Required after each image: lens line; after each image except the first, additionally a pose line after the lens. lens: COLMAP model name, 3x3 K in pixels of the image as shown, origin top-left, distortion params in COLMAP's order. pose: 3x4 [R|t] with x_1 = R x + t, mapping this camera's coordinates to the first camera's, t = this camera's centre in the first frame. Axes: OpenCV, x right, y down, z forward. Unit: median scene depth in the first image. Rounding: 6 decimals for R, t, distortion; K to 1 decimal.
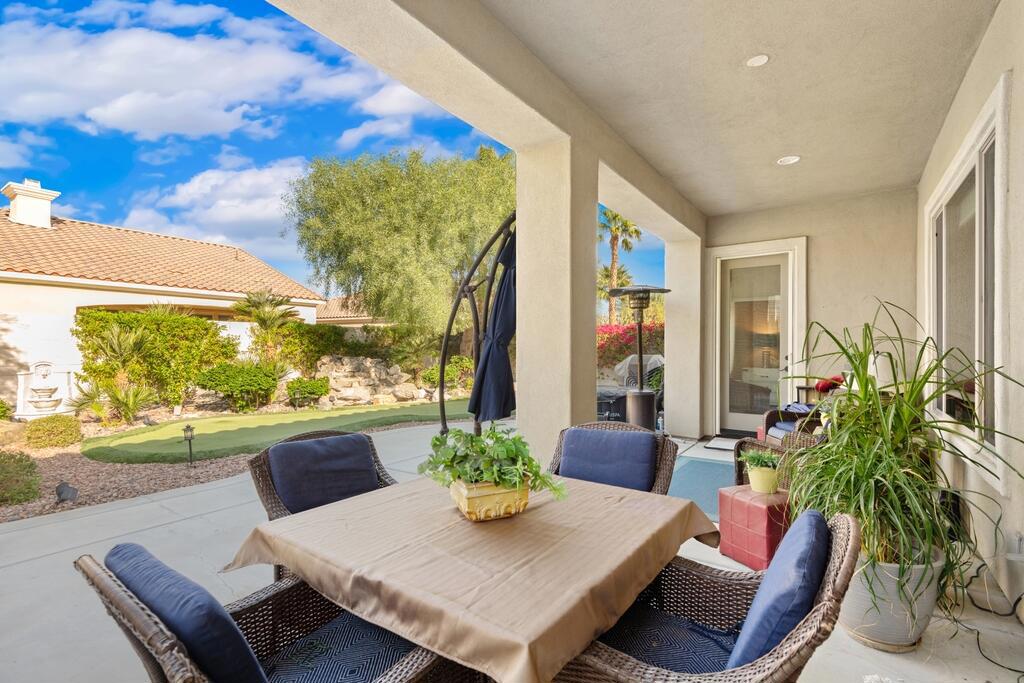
lens RADIAL K [[468.4, 0, 512.0], [0, 468.4, 341.5], [0, 0, 1]] dist [-0.001652, -0.000482]
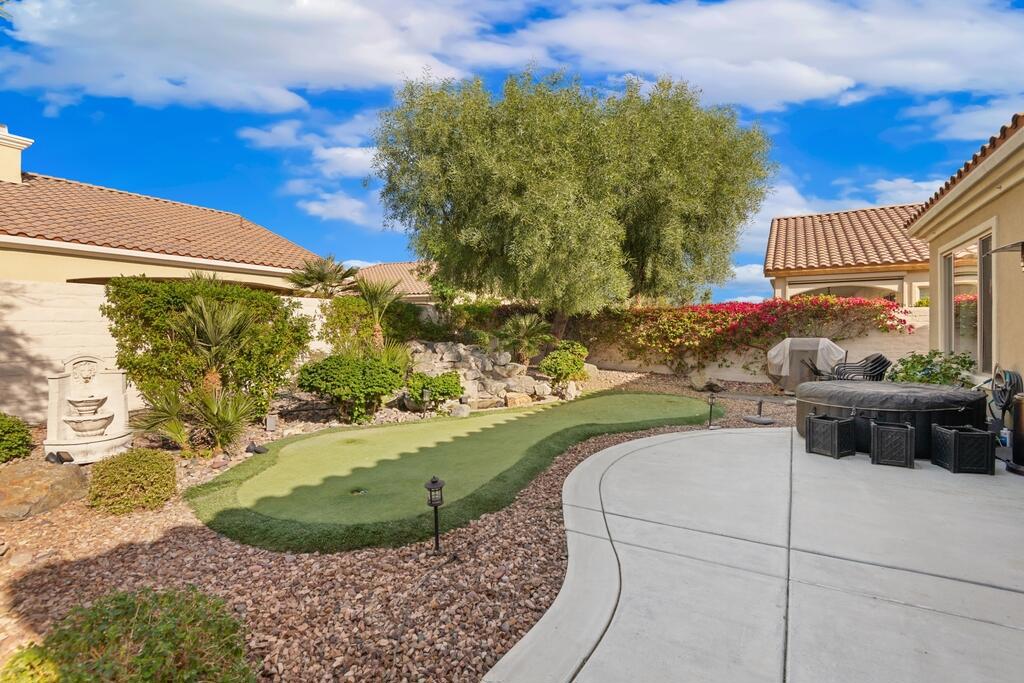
lens RADIAL K [[469.9, 0, 513.0], [0, 469.9, 324.4], [0, 0, 1]] dist [-0.000357, -0.007250]
pose [[0.997651, -0.002587, 0.068455, -0.416255], [0.002356, 0.999991, 0.003451, -0.000255], [-0.068463, -0.003282, 0.997648, 0.295809]]
